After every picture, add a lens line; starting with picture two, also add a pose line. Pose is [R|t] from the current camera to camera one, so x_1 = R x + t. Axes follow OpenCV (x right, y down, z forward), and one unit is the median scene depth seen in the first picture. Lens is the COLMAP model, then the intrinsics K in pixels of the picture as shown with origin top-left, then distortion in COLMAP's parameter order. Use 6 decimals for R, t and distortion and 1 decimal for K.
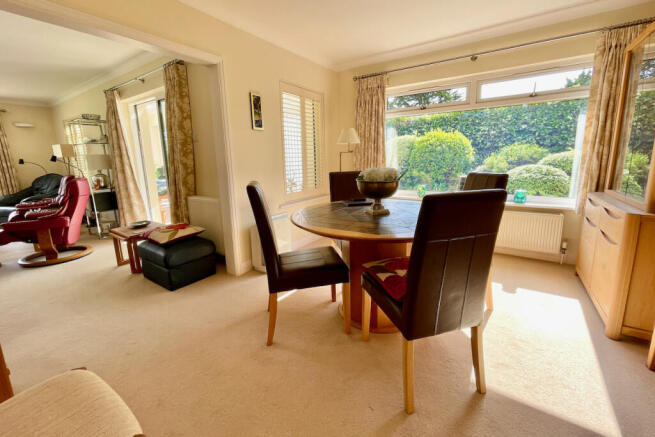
lens RADIAL K [[270.0, 0, 332.9], [0, 270.0, 204.5], [0, 0, 1]] dist [-0.001745, -0.000077]
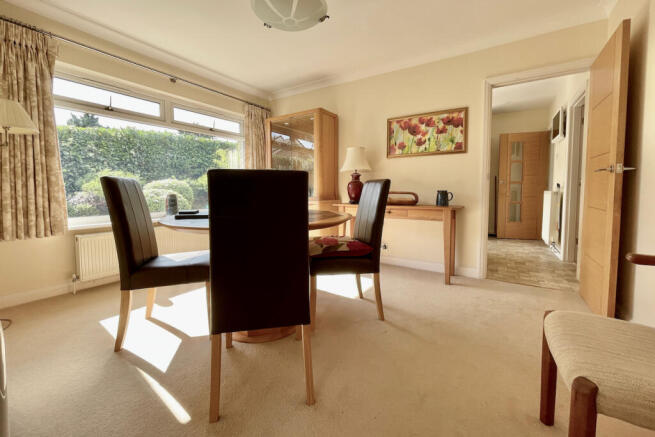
lens RADIAL K [[270.0, 0, 327.1], [0, 270.0, 201.7], [0, 0, 1]] dist [-0.001745, -0.000077]
pose [[-0.008118, -0.016237, 0.999835, -0.322705], [0.176431, 0.984159, 0.017415, 0.003613], [-0.984280, 0.176543, -0.005124, 0.305182]]
